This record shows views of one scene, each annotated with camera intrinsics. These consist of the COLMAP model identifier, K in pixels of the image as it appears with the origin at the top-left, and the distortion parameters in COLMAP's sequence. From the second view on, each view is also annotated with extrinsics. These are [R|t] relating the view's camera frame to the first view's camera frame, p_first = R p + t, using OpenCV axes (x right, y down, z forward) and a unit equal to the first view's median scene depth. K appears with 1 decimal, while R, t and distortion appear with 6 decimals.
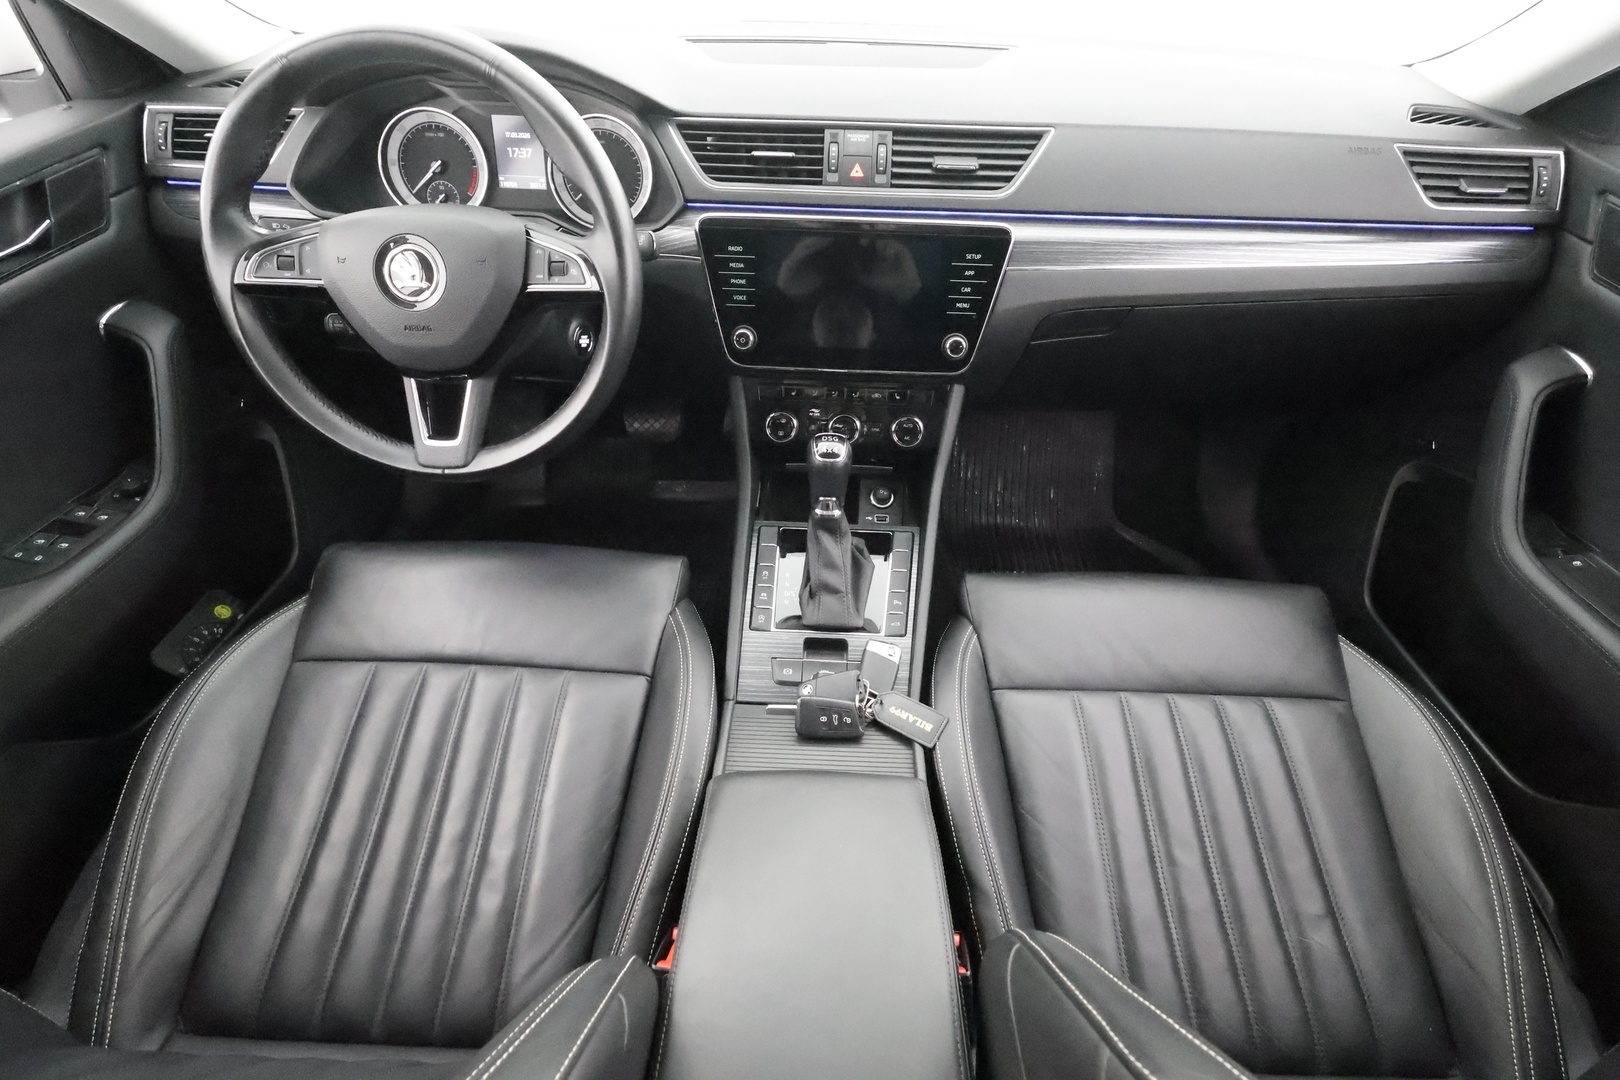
lens RADIAL K [[771.8, 0, 815.0], [0, 771.8, 539.0], [0, 0, 1]] dist [0.014347, -0.000051]
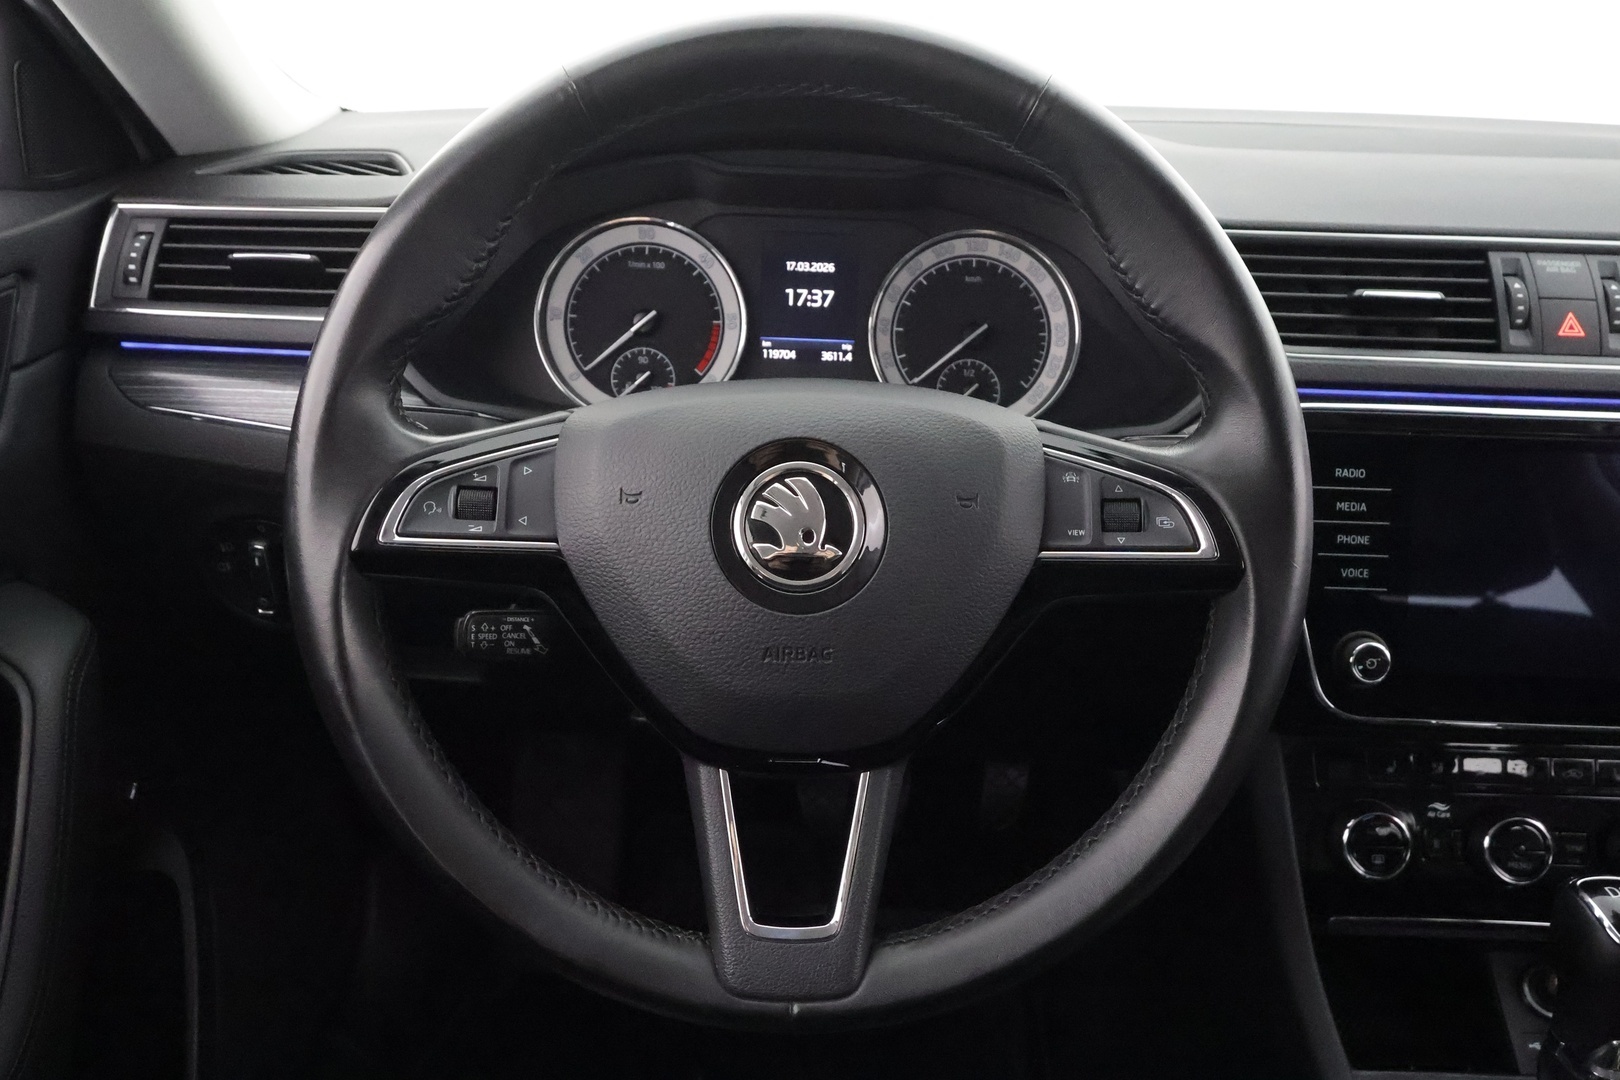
lens RADIAL K [[1227.7, 0, 810.0], [0, 1227.7, 540.0], [0, 0, 1]] dist [0.010520, 0.002966]
pose [[0.999085, 0.000745, 0.042766, -0.459353], [0.012502, 0.951098, -0.308635, -0.111647], [-0.040905, 0.308888, 0.950219, 0.319367]]
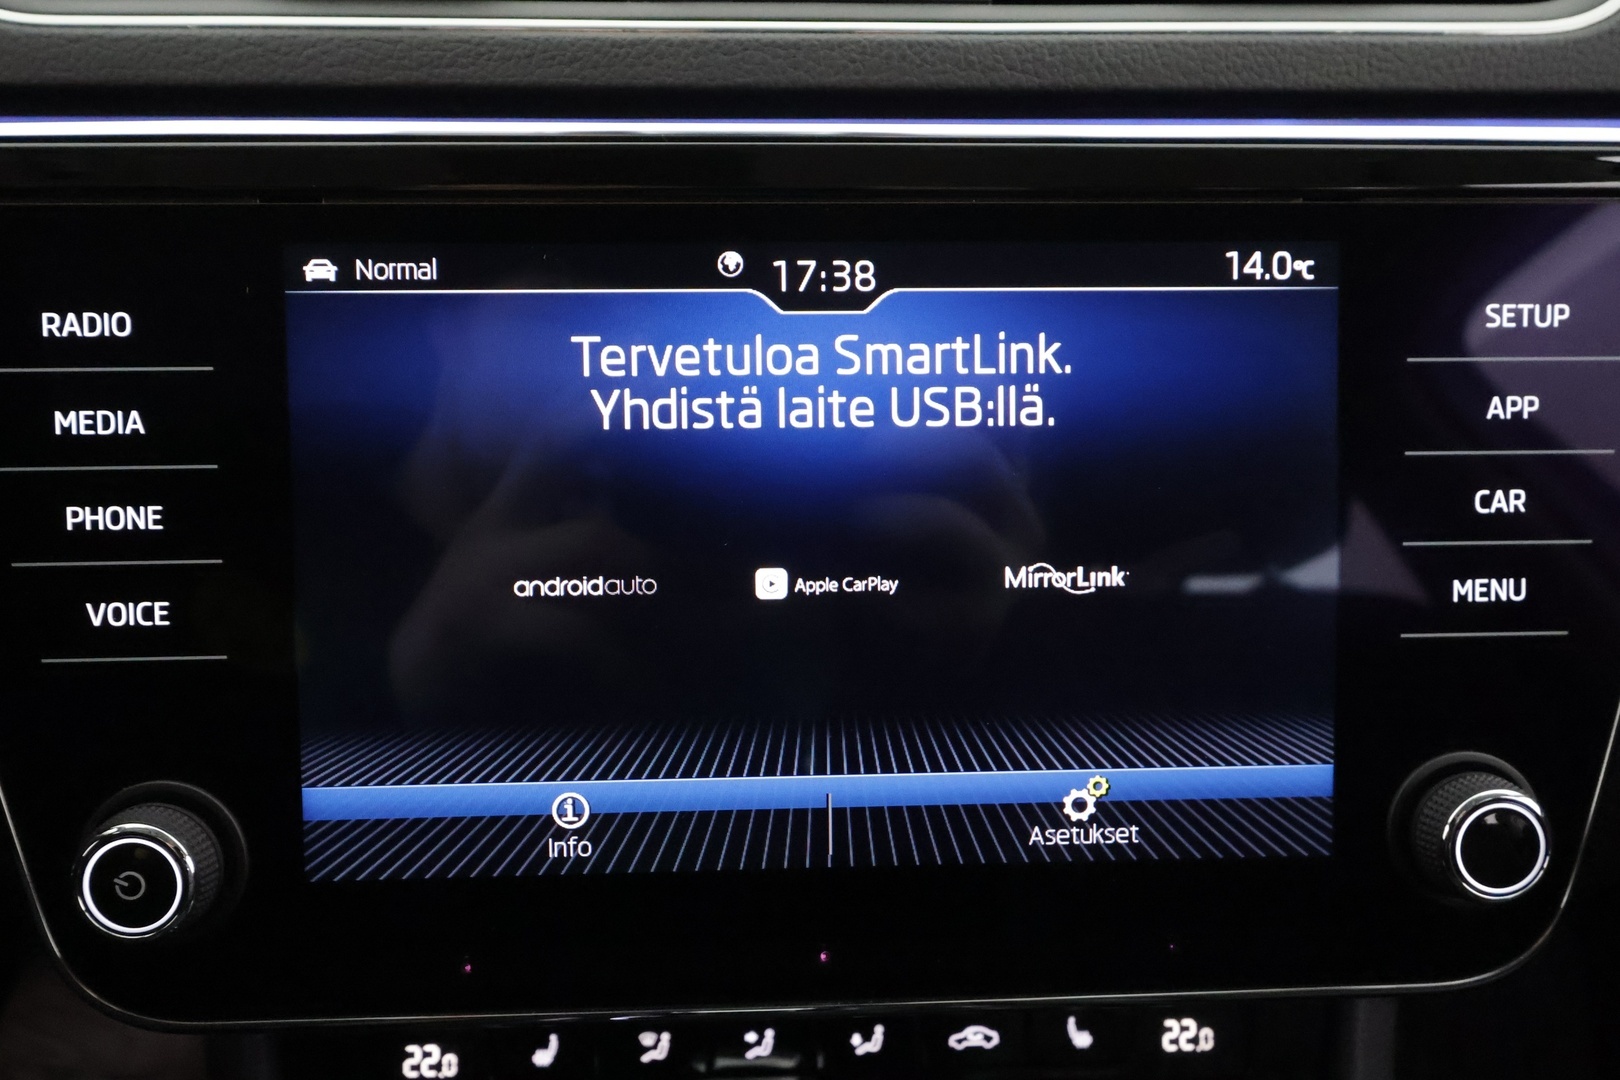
lens RADIAL K [[1267.1, 0, 817.1], [0, 1267.1, 545.3], [0, 0, 1]] dist [0.046874, 0.007313]
pose [[0.995693, -0.048354, 0.079104, 0.024244], [0.070094, 0.951071, -0.300915, -0.240353], [-0.060684, 0.305164, 0.950364, 0.748757]]
